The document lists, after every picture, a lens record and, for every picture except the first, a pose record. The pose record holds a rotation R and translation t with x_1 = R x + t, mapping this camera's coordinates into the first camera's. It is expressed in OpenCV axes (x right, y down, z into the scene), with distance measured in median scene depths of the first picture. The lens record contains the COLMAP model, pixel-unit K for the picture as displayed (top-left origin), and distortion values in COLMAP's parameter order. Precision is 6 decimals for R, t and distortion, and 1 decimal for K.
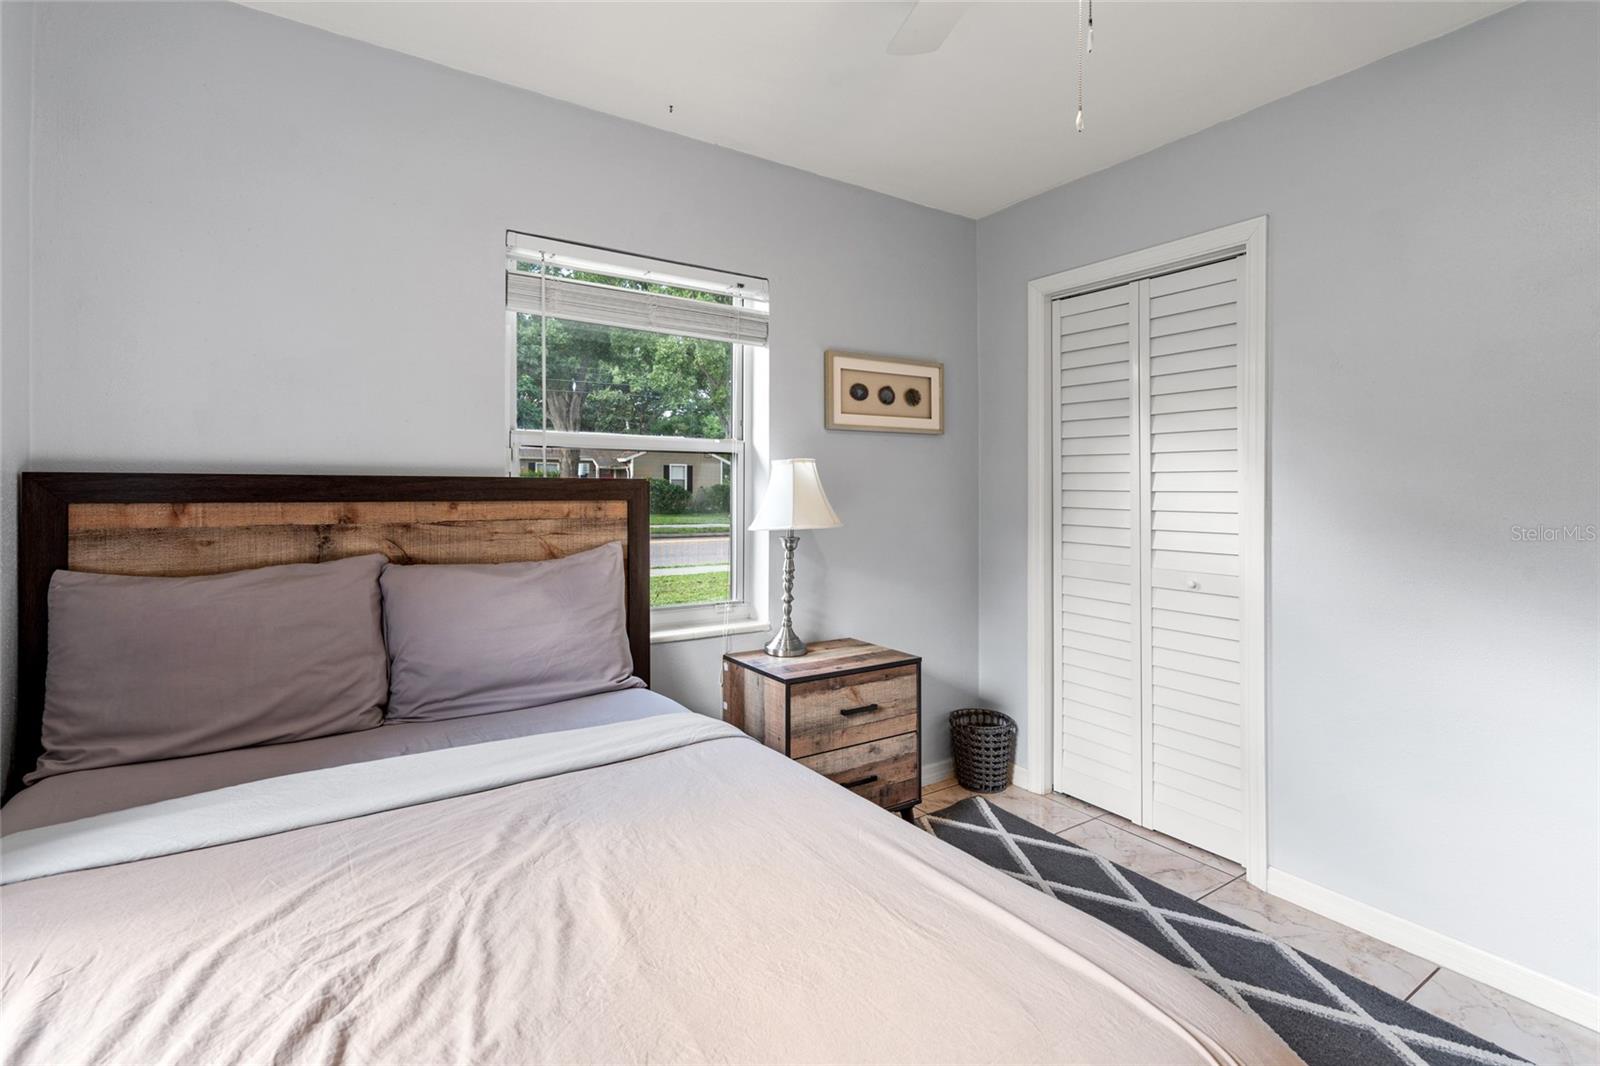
lens RADIAL K [[736.9, 0, 794.2], [0, 736.9, 488.5], [0, 0, 1]] dist [-0.002290, 0.000295]
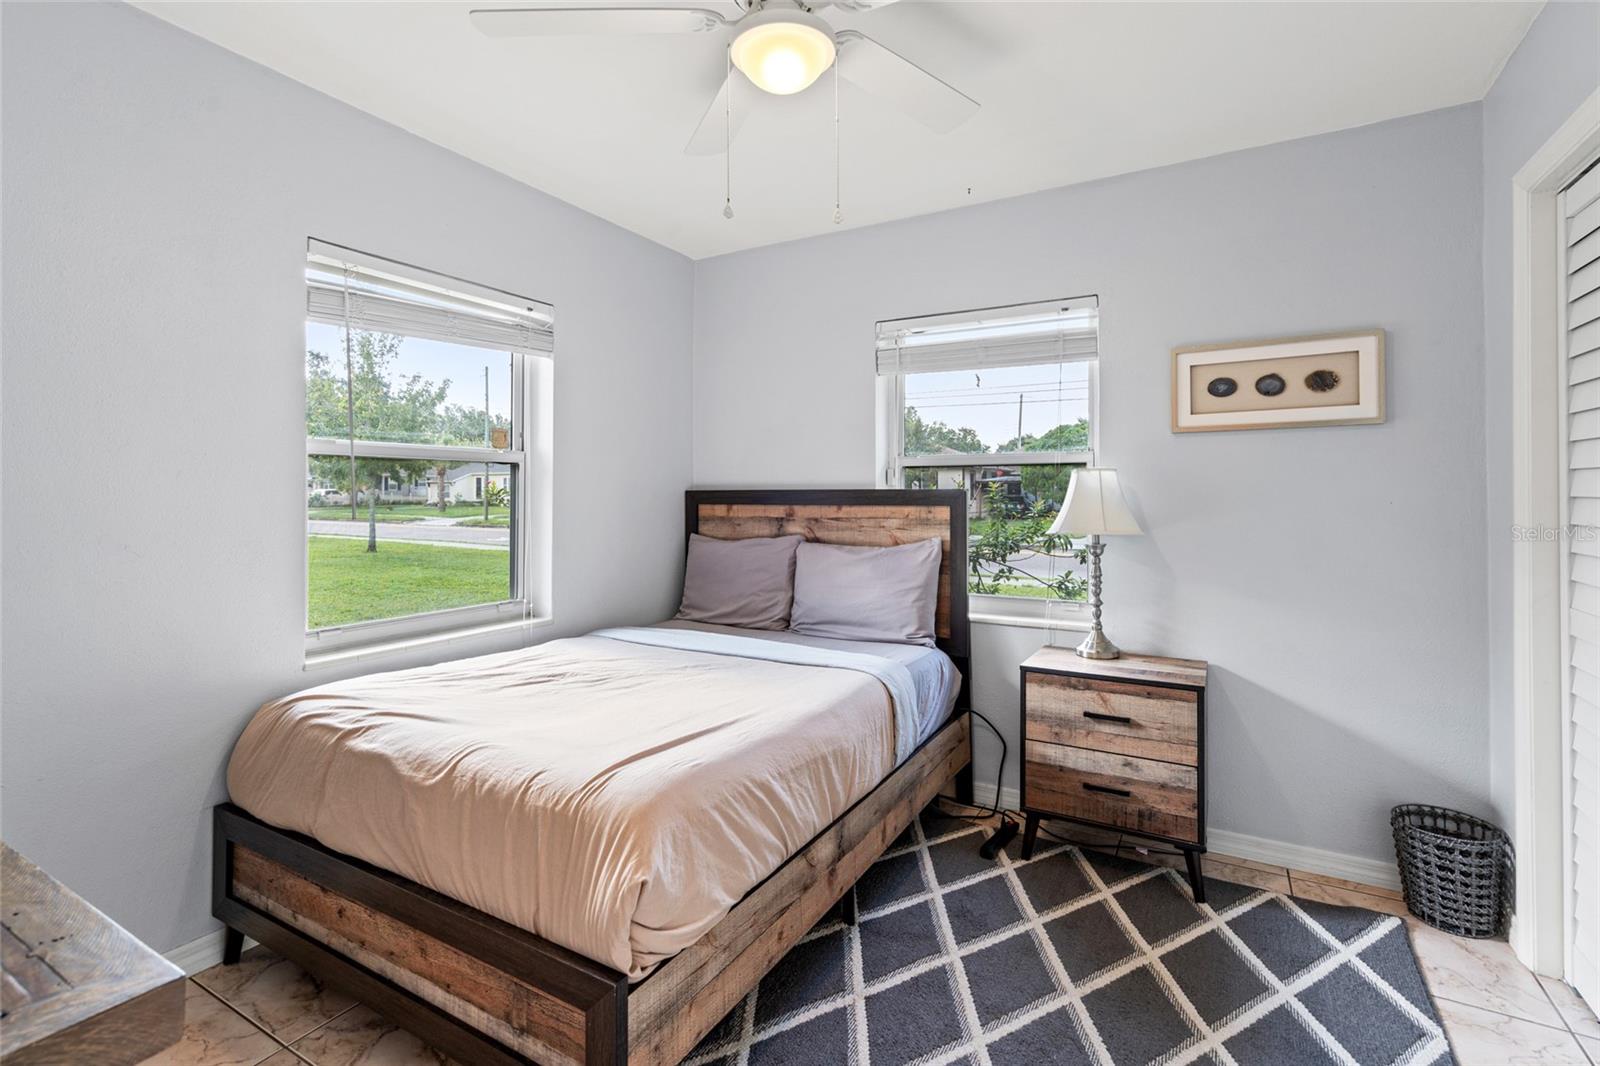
lens RADIAL K [[736.9, 0, 794.2], [0, 736.9, 488.5], [0, 0, 1]] dist [-0.002290, 0.000295]
pose [[0.453147, -0.012959, -0.891341, 0.801868], [0.002674, 0.999910, -0.013178, 0.001943], [0.891432, 0.003588, 0.453141, 0.170657]]
